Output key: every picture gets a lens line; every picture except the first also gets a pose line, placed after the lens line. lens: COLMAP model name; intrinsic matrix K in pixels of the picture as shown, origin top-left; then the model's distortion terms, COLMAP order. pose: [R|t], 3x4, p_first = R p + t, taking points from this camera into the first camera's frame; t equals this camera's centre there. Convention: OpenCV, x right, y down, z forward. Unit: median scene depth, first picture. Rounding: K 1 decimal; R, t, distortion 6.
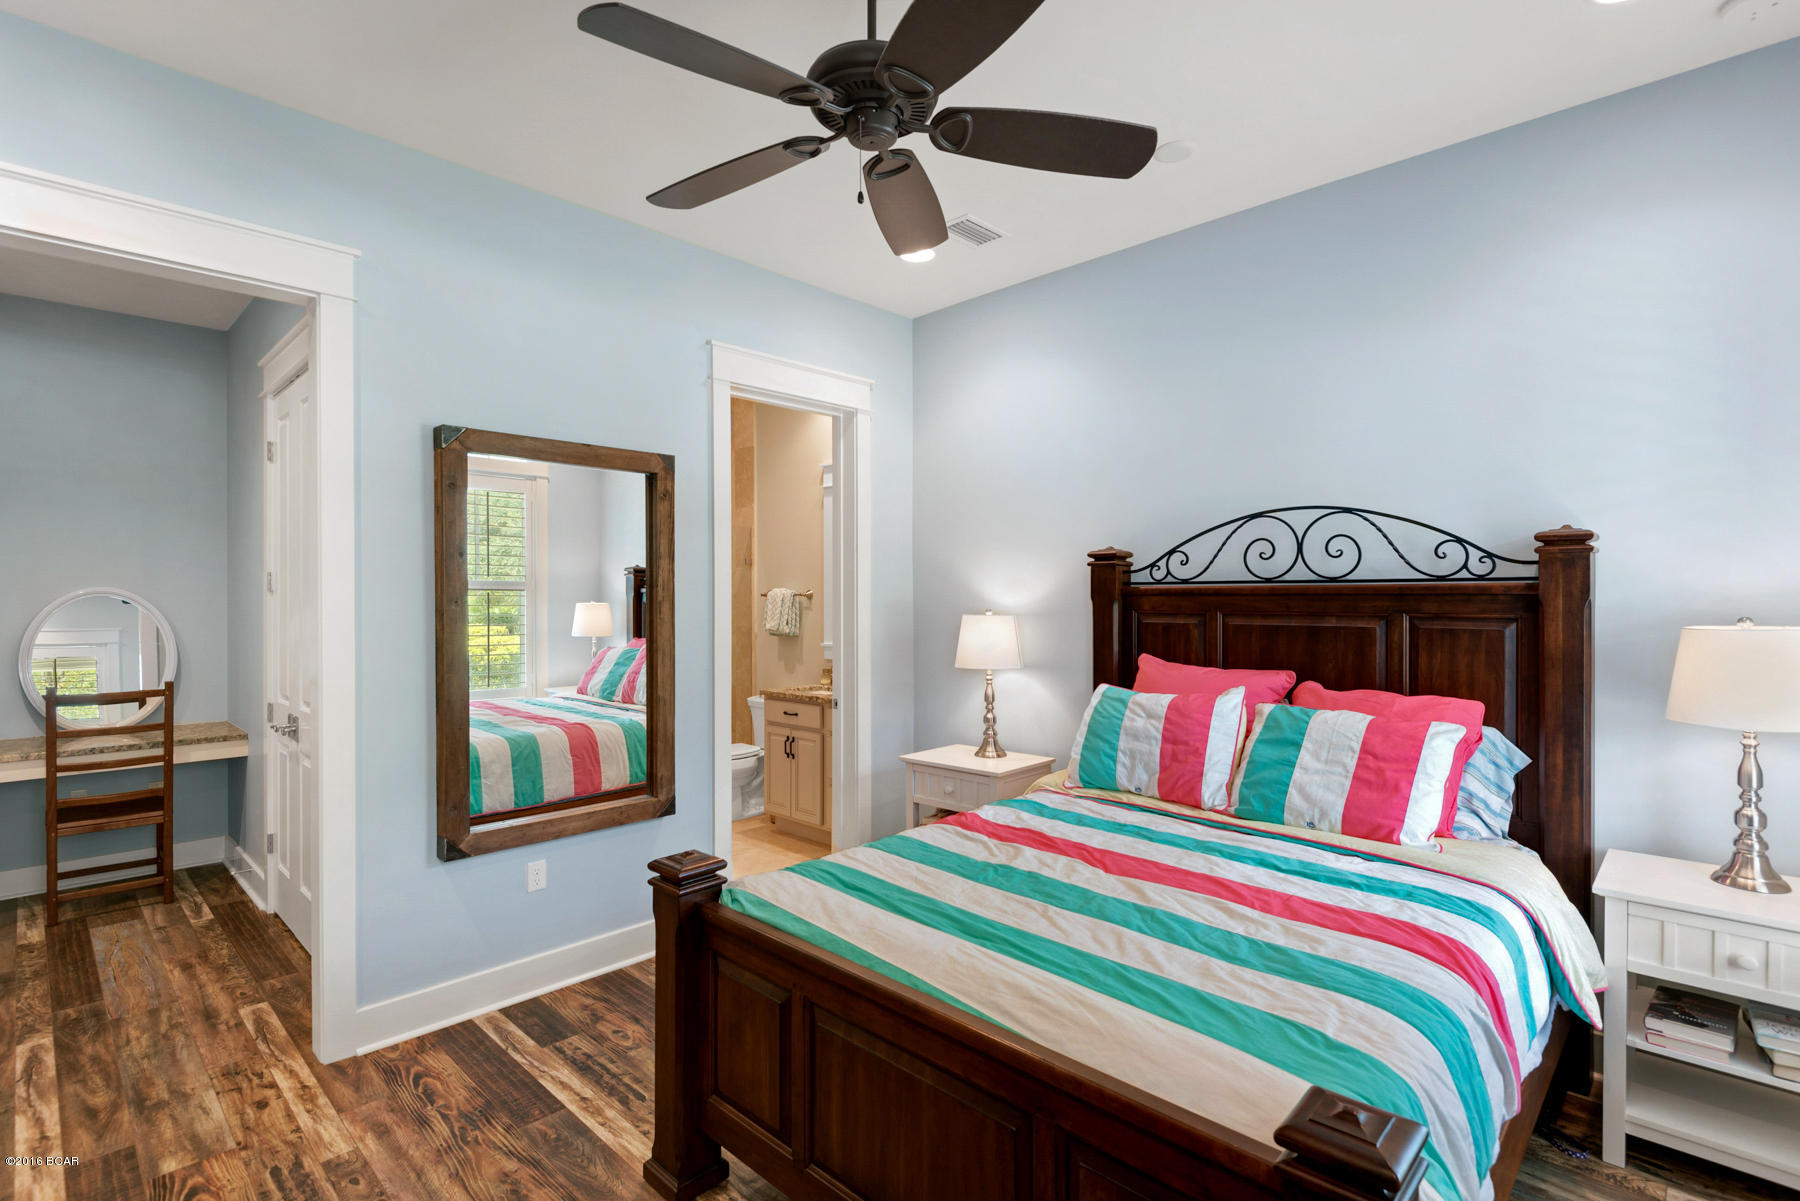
lens RADIAL K [[840.6, 0, 900.0], [0, 840.6, 600.5], [0, 0, 1]] dist [0.004279, -0.000393]
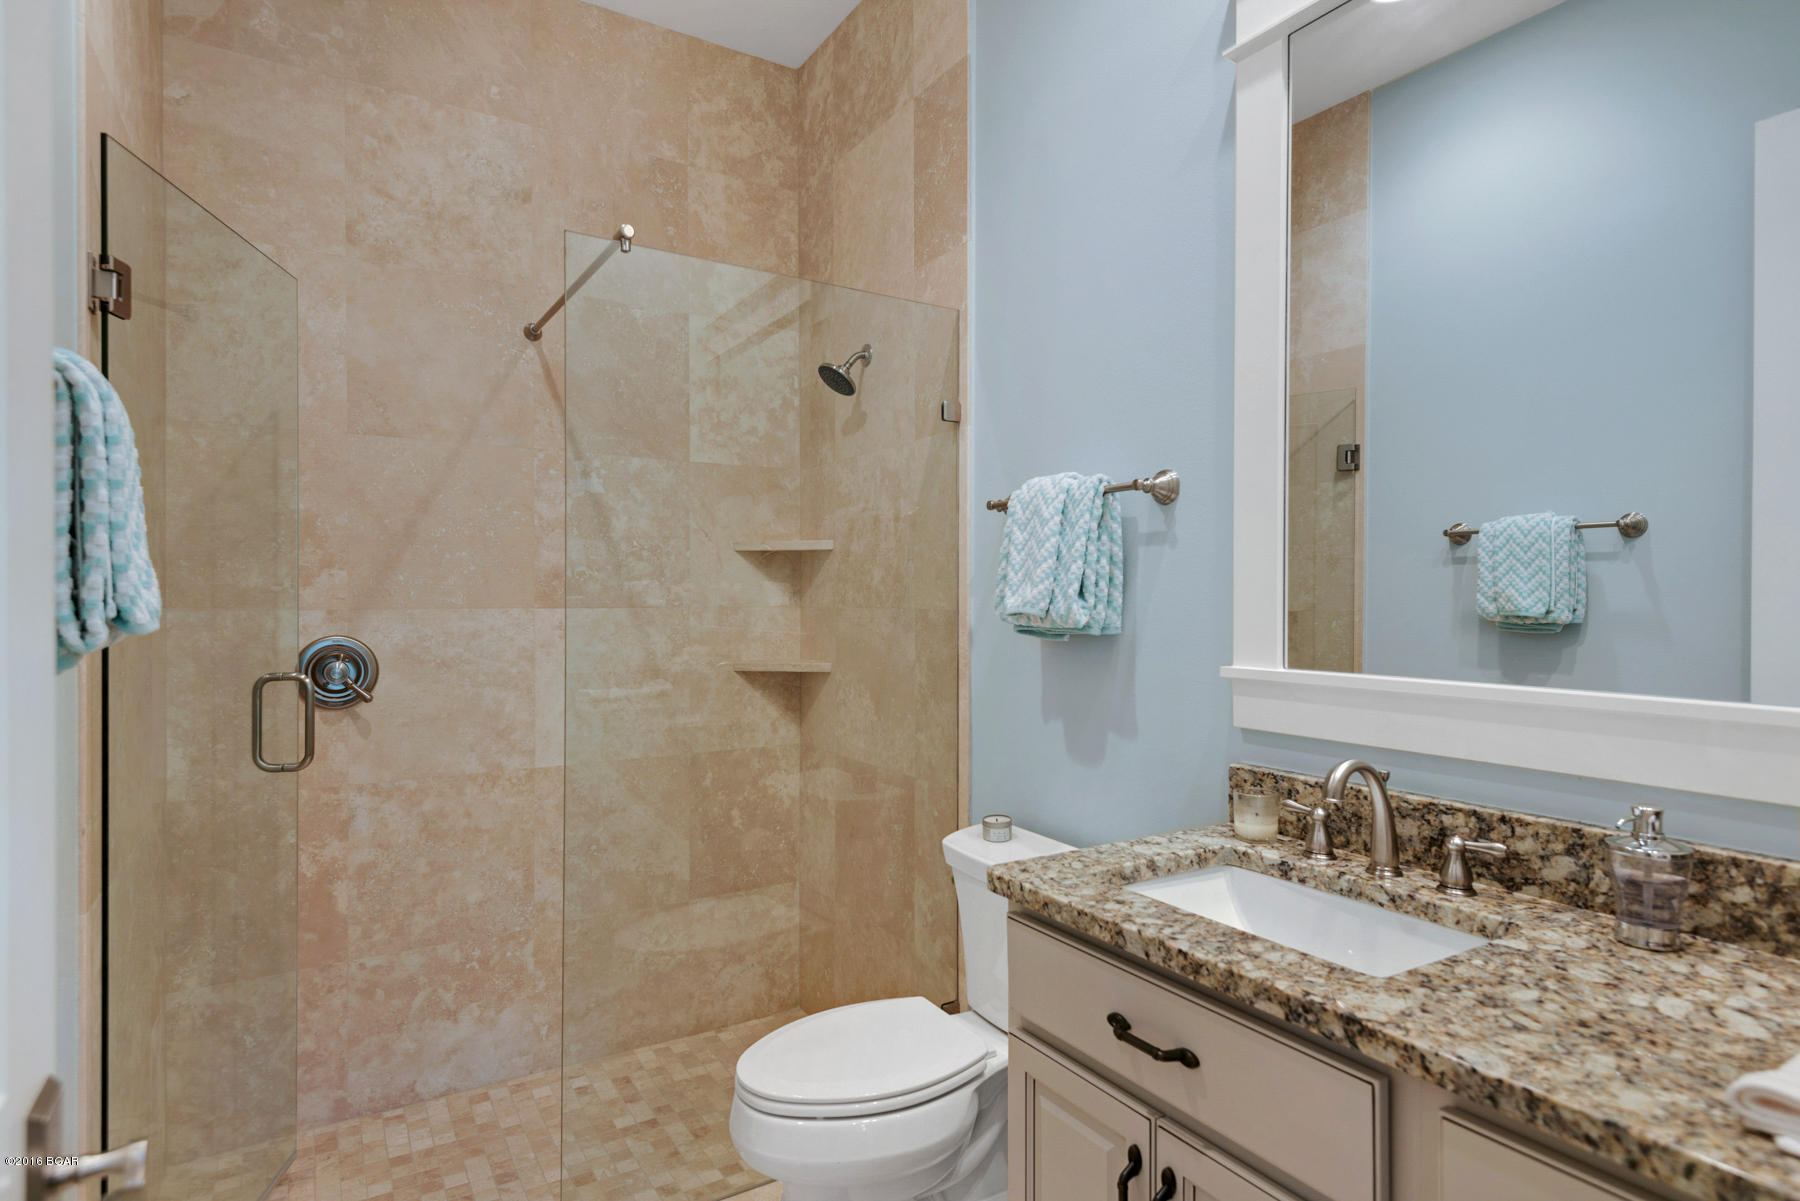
lens RADIAL K [[952.3, 0, 898.7], [0, 952.3, 602.1], [0, 0, 1]] dist [0.048090, -0.024489]
pose [[0.970039, 0.003126, -0.242929, -0.177969], [-0.002859, 0.999995, 0.001455, 0.046843], [0.242932, -0.000717, 0.970043, 1.037502]]
